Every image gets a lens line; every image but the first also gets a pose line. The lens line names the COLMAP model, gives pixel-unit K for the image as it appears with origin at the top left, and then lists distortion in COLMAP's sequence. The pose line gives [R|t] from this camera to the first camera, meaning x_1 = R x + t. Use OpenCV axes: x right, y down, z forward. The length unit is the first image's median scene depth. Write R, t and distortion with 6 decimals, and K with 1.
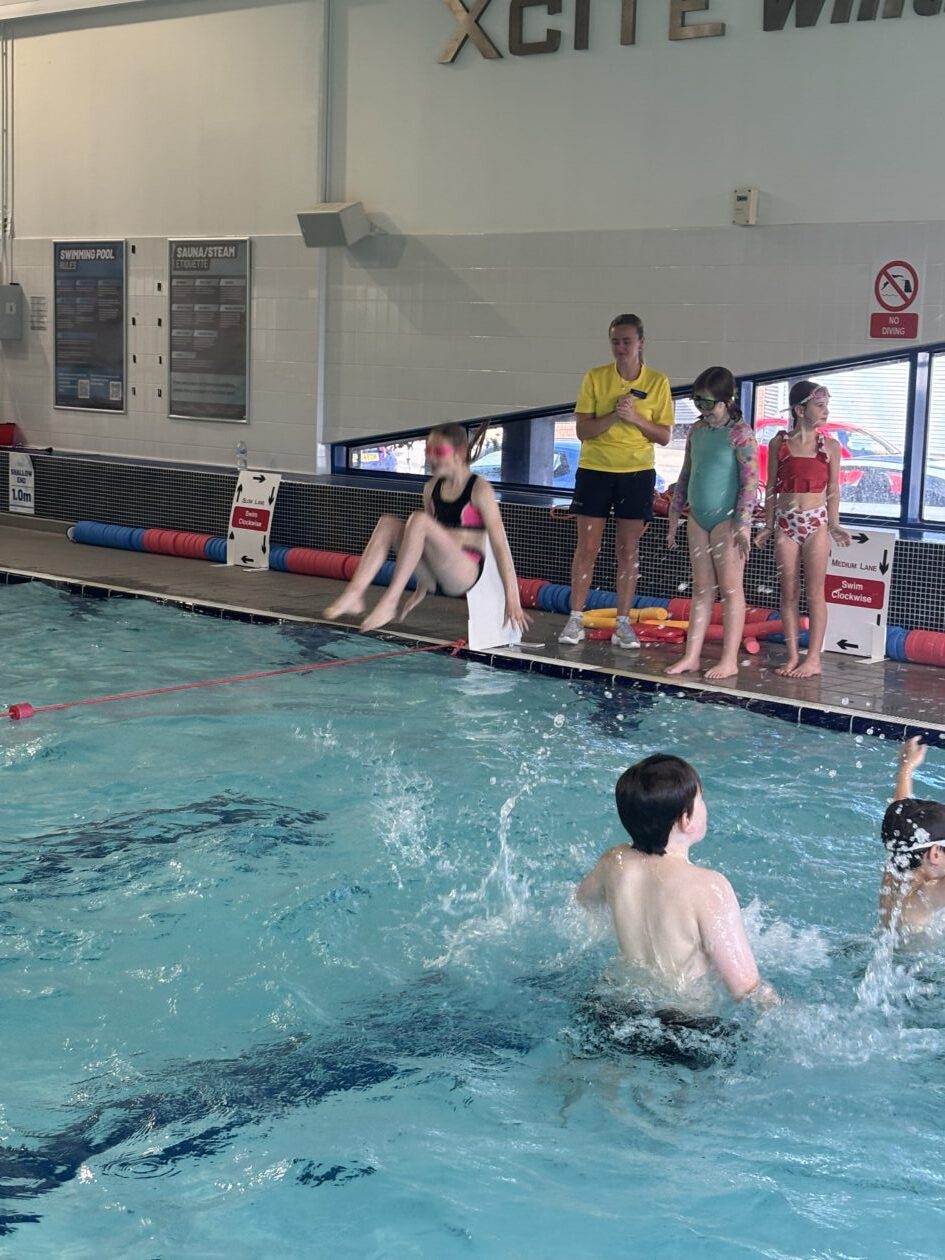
lens RADIAL K [[2215.3, 0, 460.6], [0, 2215.3, 630.8], [0, 0, 1]] dist [0.121924, 0.000000]
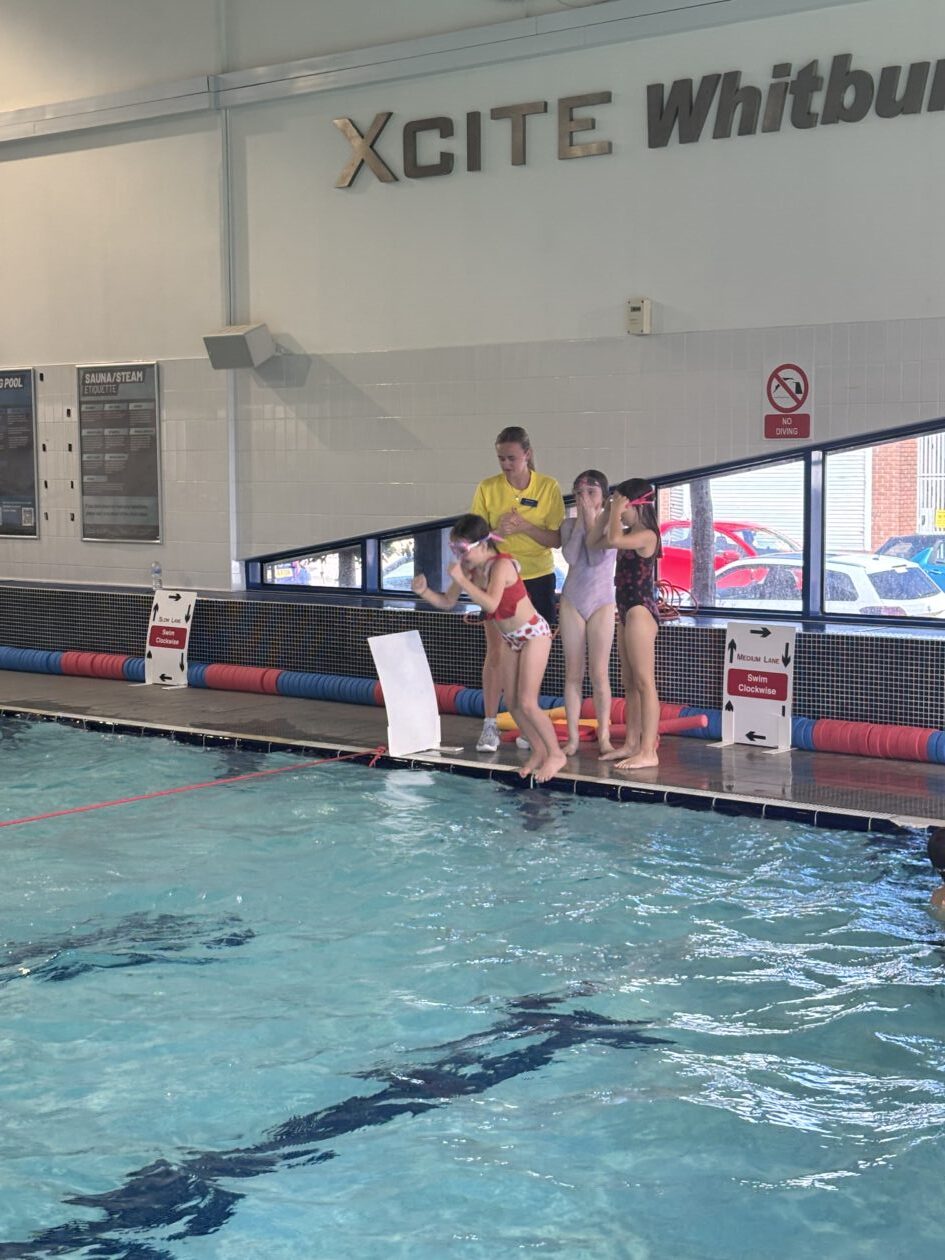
lens RADIAL K [[2215.3, 0, 466.7], [0, 2215.3, 652.1], [0, 0, 1]] dist [0.121924, 0.000000]
pose [[0.998377, -0.039922, 0.040619, -0.000041], [0.041521, 0.998364, -0.039316, 0.001661], [-0.038983, 0.040939, 0.998401, -0.015015]]
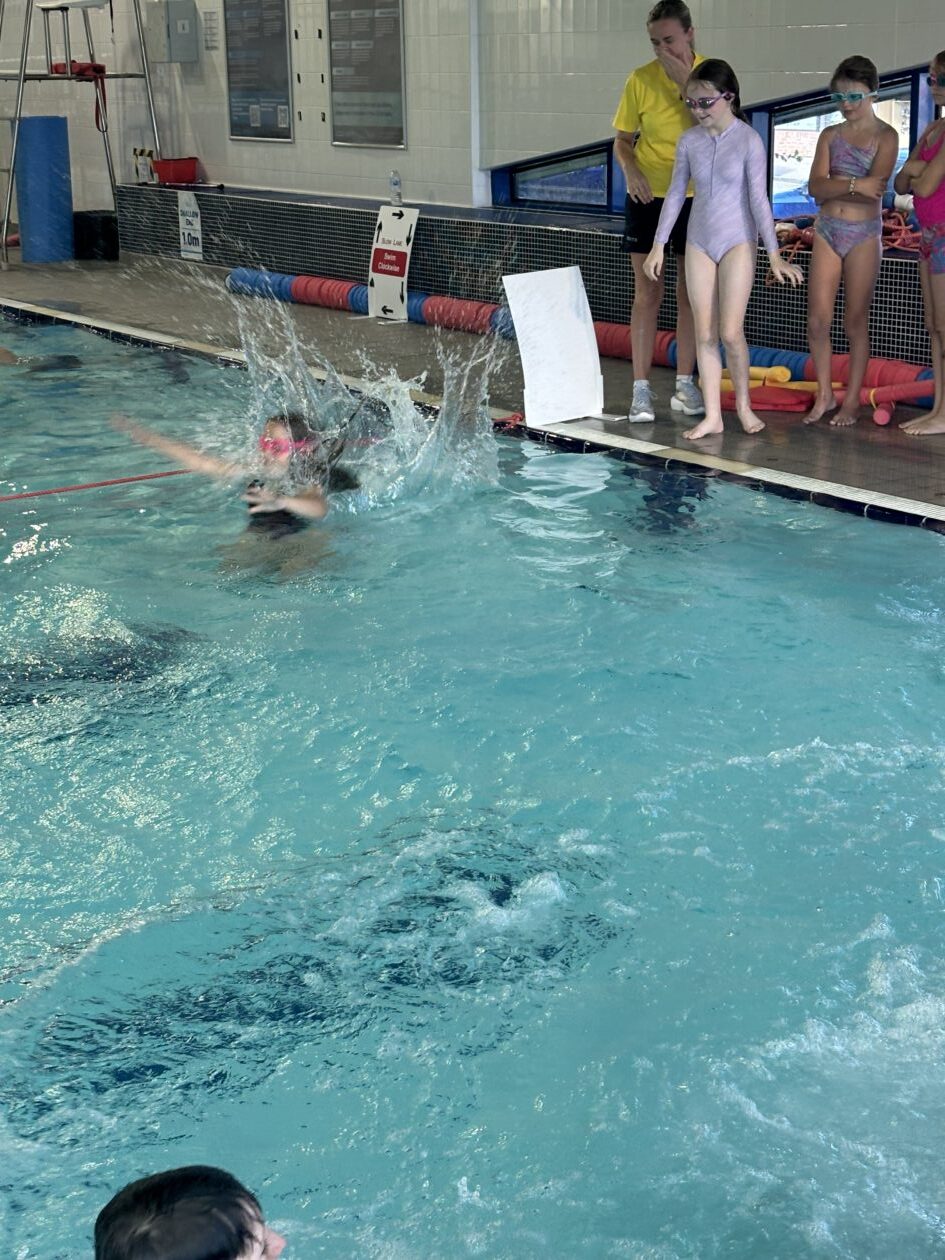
lens RADIAL K [[2215.3, 0, 476.0], [0, 2215.3, 622.4], [0, 0, 1]] dist [0.121924, 0.000000]
pose [[0.977527, 0.007579, -0.210674, 0.121614], [0.017667, 0.992893, 0.117693, -0.012295], [0.210068, -0.118770, 0.970446, 0.144893]]
